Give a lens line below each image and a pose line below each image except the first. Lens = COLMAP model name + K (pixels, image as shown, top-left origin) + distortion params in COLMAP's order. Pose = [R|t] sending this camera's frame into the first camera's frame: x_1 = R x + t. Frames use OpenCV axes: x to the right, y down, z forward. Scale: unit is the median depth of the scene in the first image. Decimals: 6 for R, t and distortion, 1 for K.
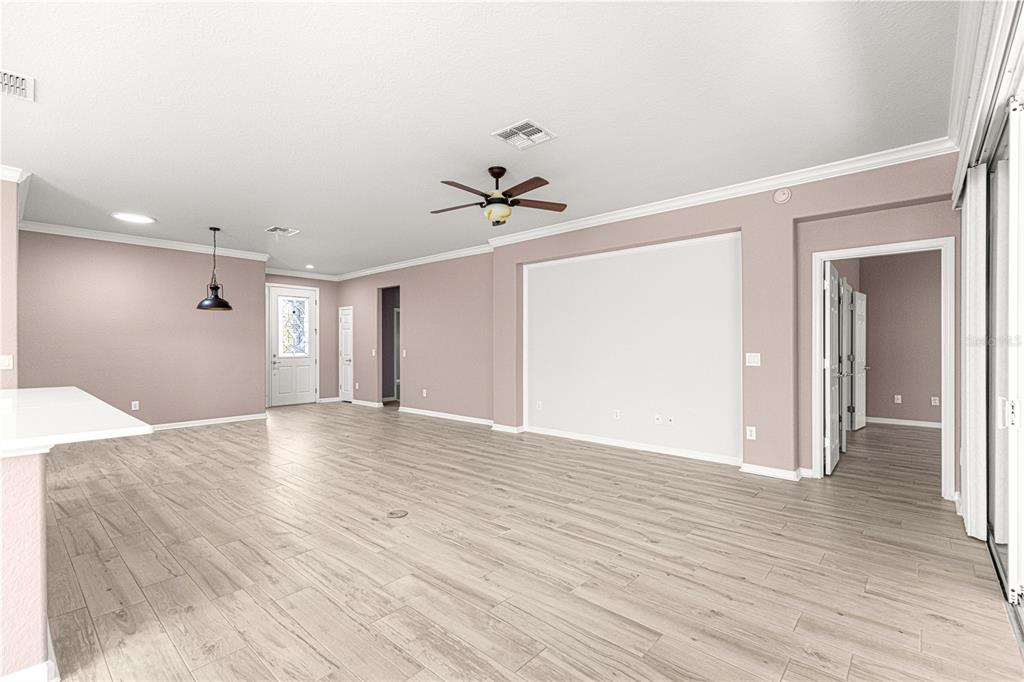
lens RADIAL K [[459.9, 0, 504.9], [0, 459.9, 346.4], [0, 0, 1]] dist [0.011079, -0.002080]
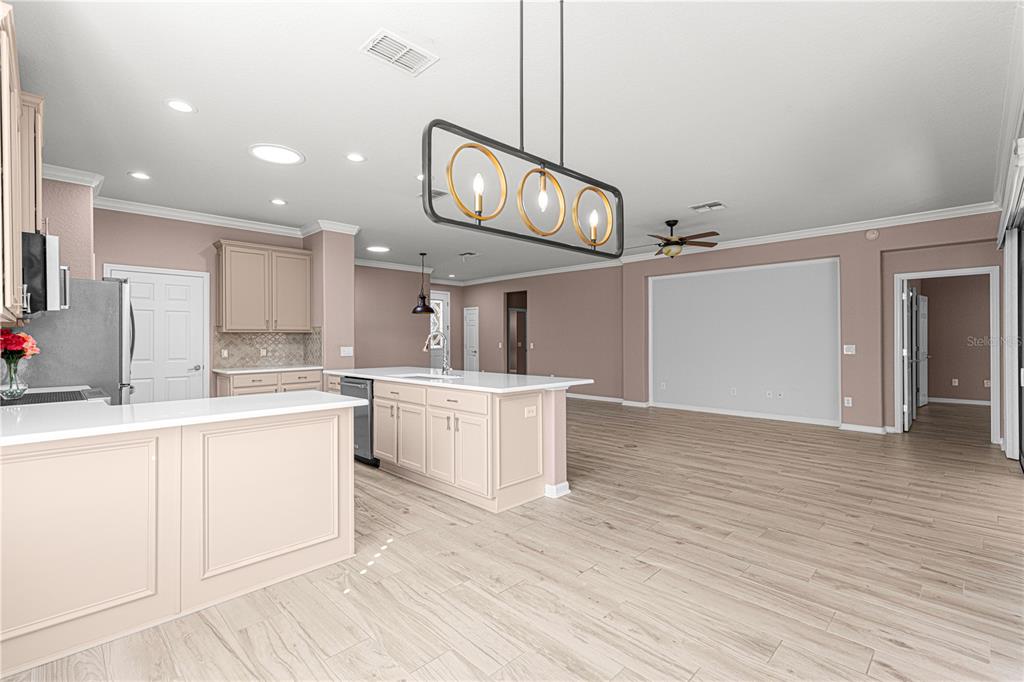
lens RADIAL K [[459.9, 0, 508.7], [0, 459.9, 338.2], [0, 0, 1]] dist [0.011079, -0.002080]
pose [[0.998522, -0.002639, -0.054292, -0.417881], [0.002544, 0.999995, -0.001822, -0.006369], [0.054297, 0.001681, 0.998523, -0.458782]]
